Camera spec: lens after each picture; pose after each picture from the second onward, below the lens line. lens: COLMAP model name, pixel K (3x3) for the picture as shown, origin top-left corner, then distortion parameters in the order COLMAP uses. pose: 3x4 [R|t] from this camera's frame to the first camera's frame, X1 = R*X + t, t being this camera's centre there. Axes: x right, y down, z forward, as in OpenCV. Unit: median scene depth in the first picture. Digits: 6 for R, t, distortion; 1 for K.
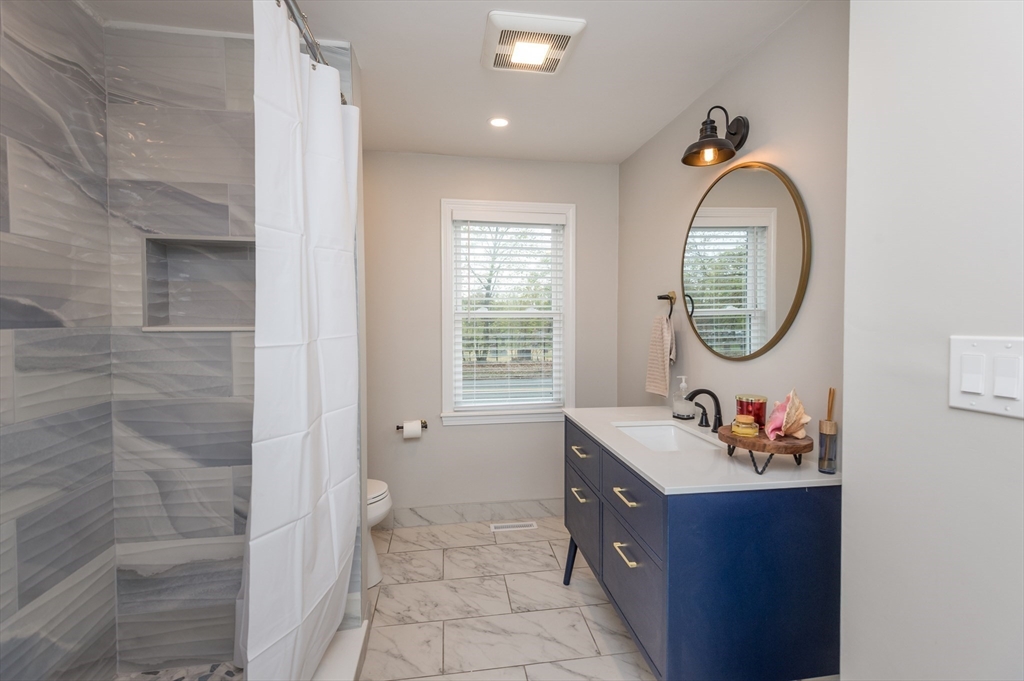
lens RADIAL K [[456.7, 0, 513.0], [0, 456.7, 335.9], [0, 0, 1]] dist [0.020957, 0.000114]
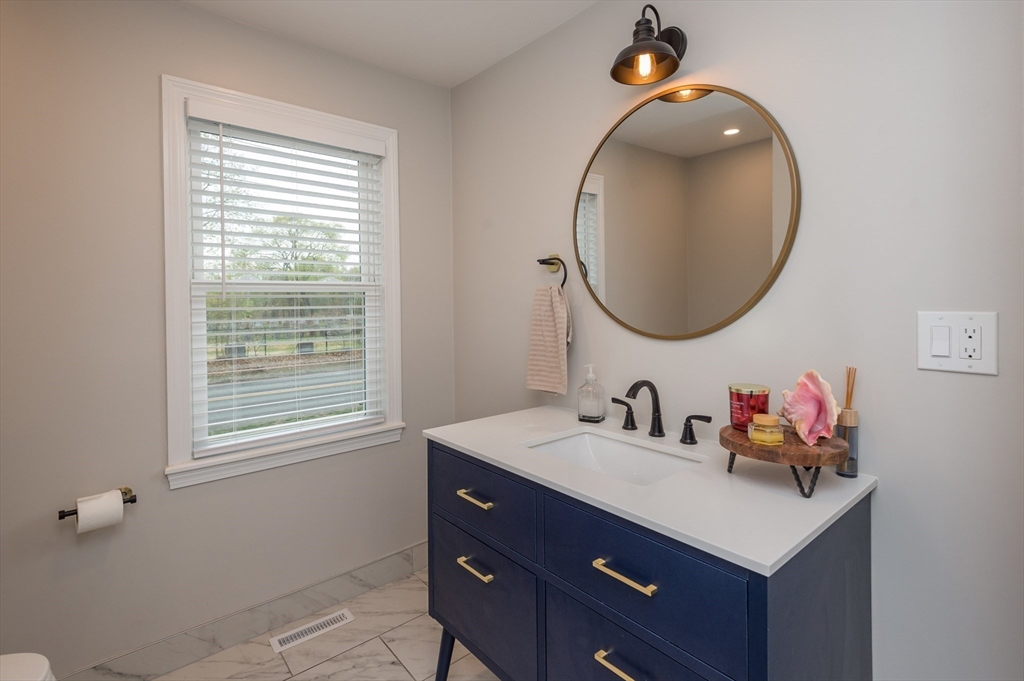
lens RADIAL K [[493.5, 0, 519.1], [0, 493.5, 307.4], [0, 0, 1]] dist [0.008905, -0.003491]
pose [[0.847074, -0.015985, 0.531235, -0.119305], [0.032194, 0.999255, -0.021266, 0.005999], [-0.530499, 0.035116, 0.846958, 0.291510]]
